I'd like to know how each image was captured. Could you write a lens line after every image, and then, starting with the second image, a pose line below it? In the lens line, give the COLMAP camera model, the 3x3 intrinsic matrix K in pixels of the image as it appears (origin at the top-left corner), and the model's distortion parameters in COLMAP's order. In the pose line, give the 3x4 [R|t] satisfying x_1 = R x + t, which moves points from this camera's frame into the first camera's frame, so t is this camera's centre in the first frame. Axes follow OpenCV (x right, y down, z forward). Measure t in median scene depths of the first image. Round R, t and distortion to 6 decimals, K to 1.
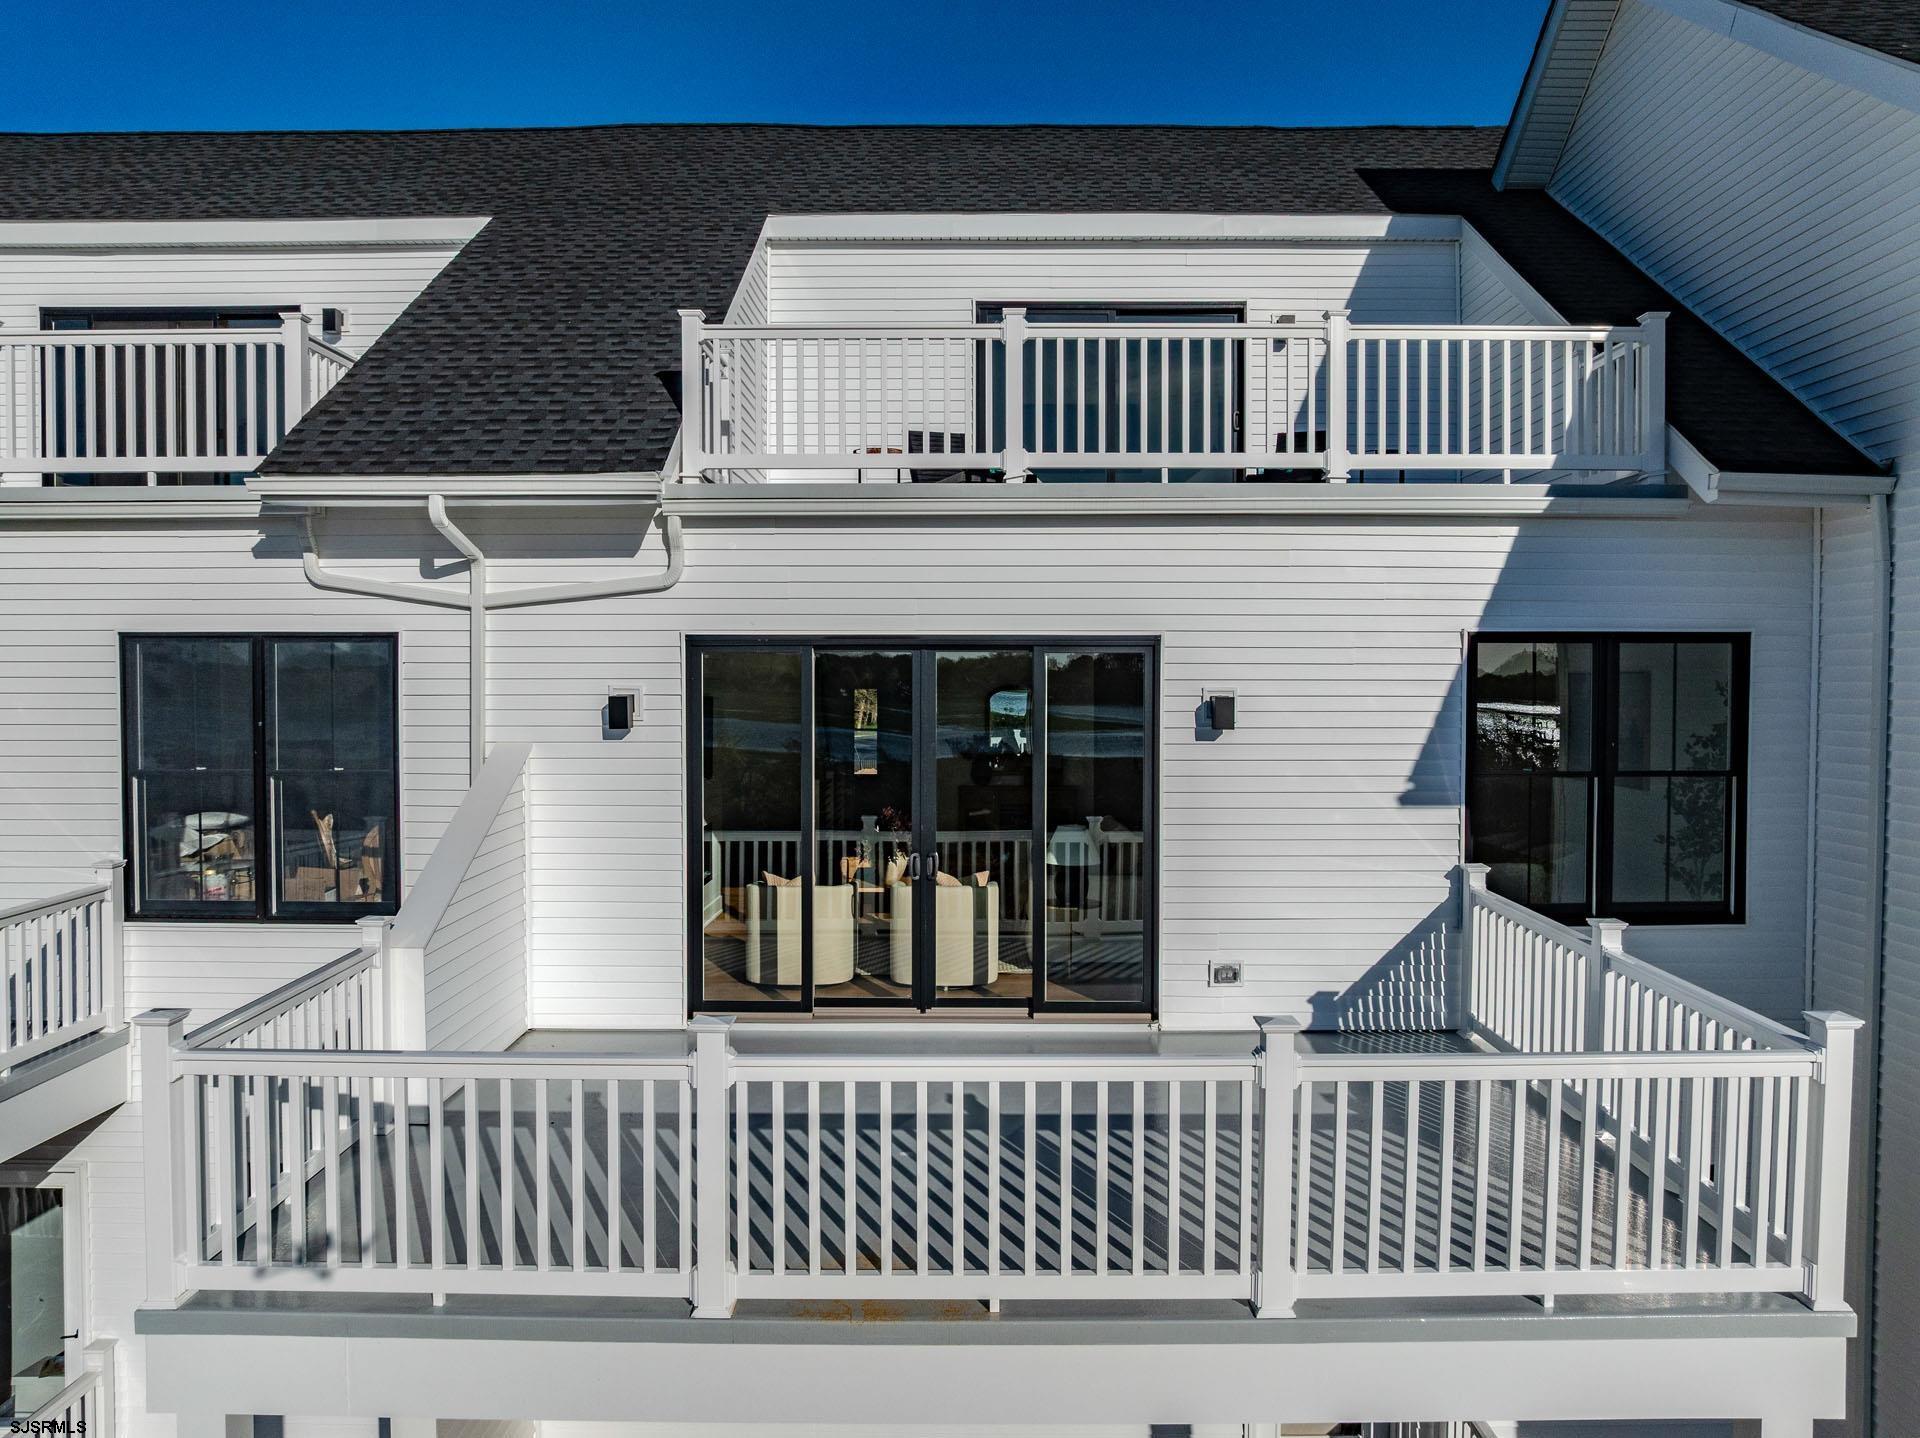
lens RADIAL K [[1347.3, 0, 960.0], [0, 1347.3, 719.0], [0, 0, 1]] dist [-0.045604, 0.011000]
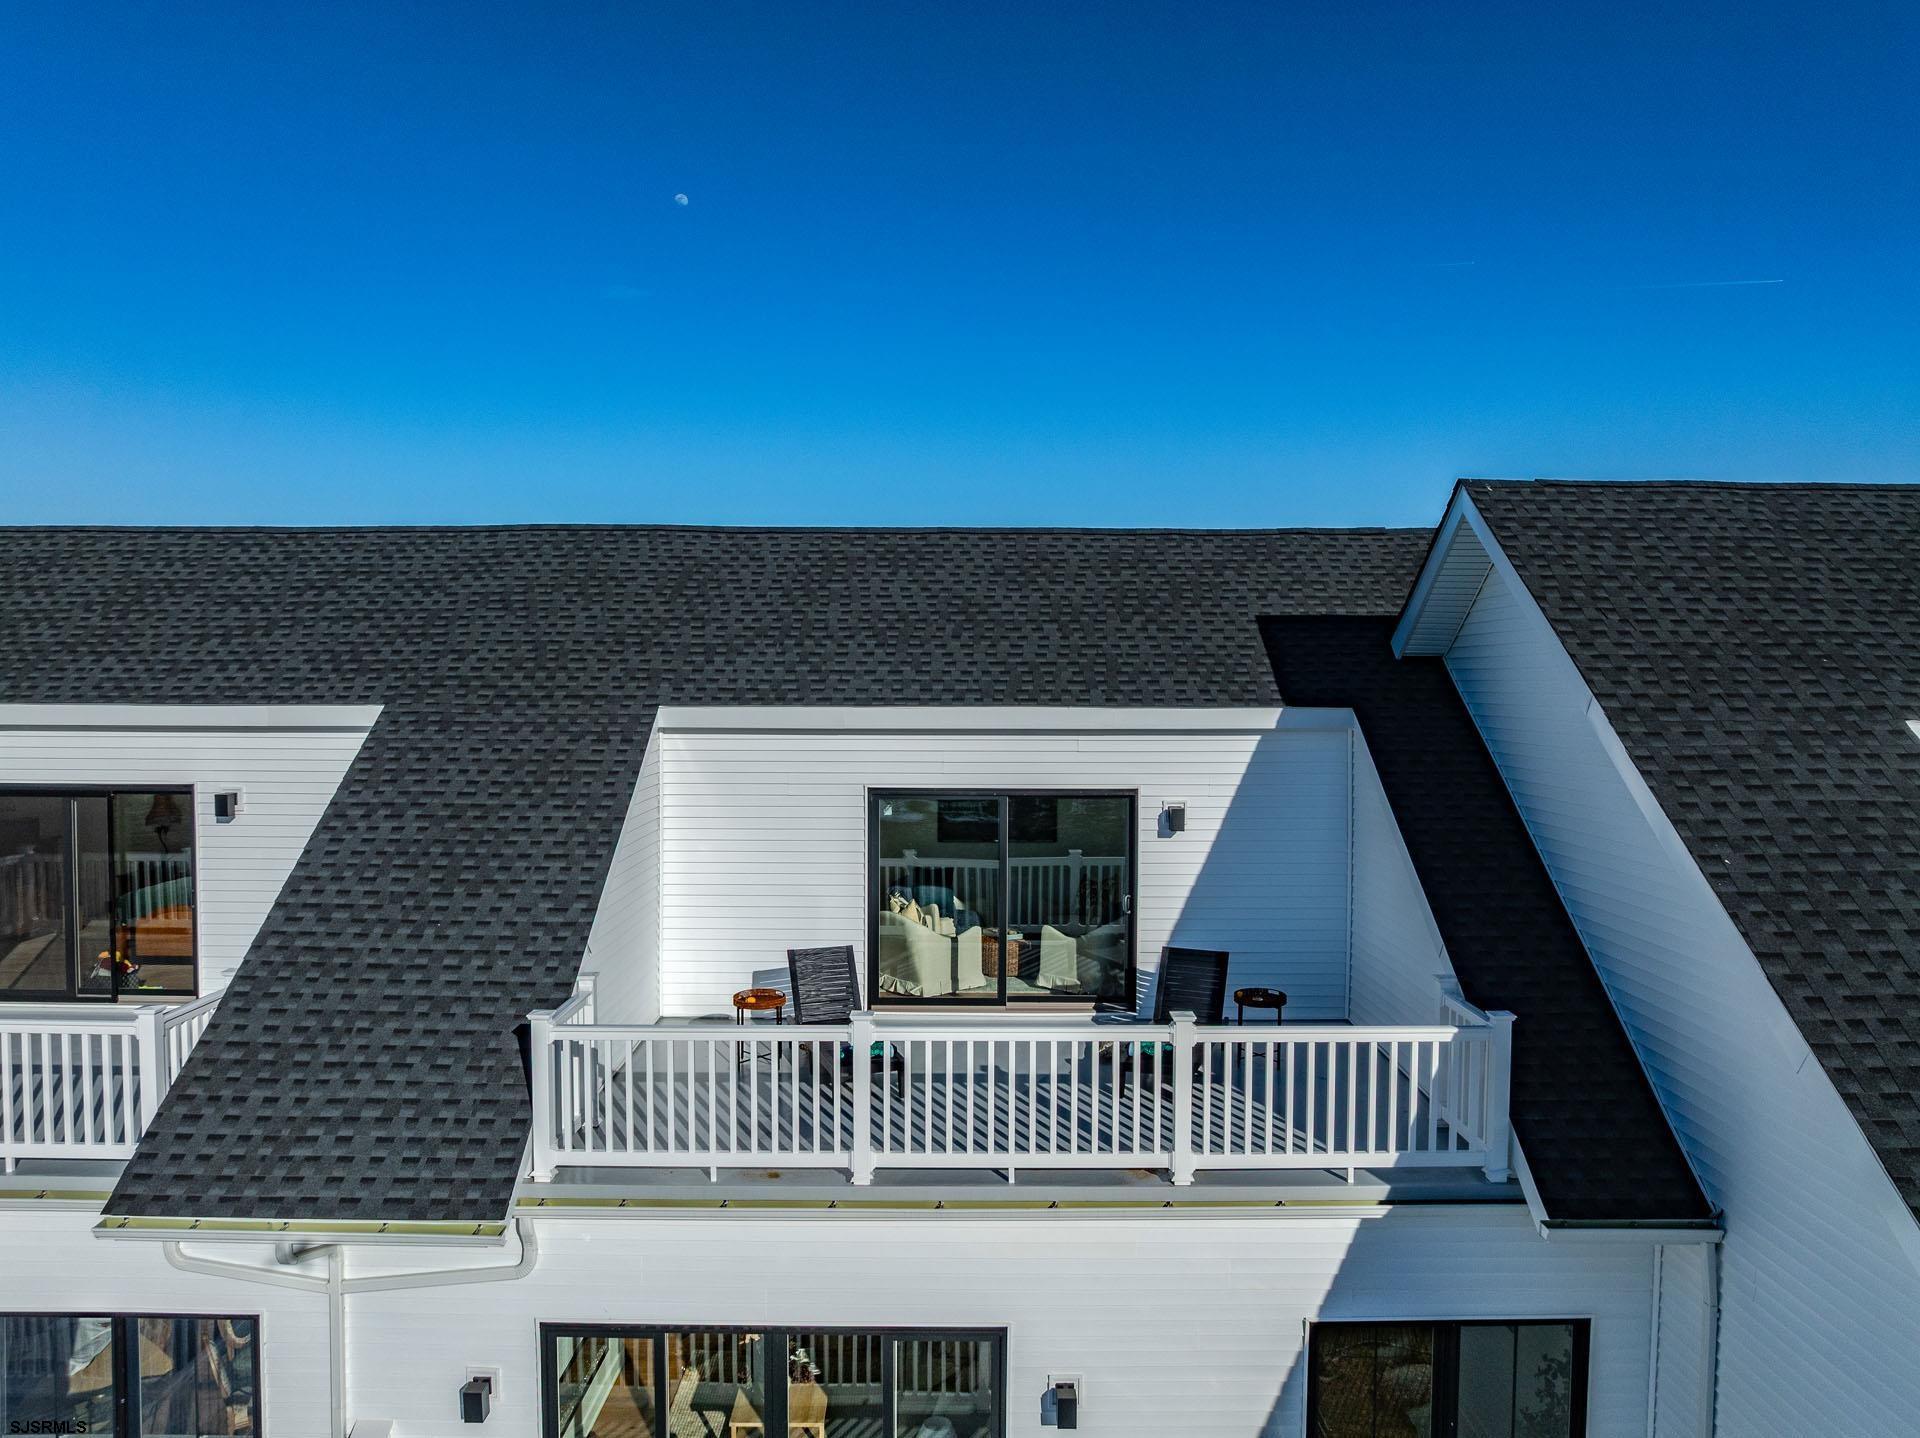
lens RADIAL K [[1347.3, 0, 960.0], [0, 1347.3, 719.0], [0, 0, 1]] dist [-0.045604, 0.011000]
pose [[0.999979, 0.002130, 0.006048, 0.105468], [-0.002158, 0.999987, 0.004722, -0.520622], [-0.006038, -0.004735, 0.999971, -0.006247]]
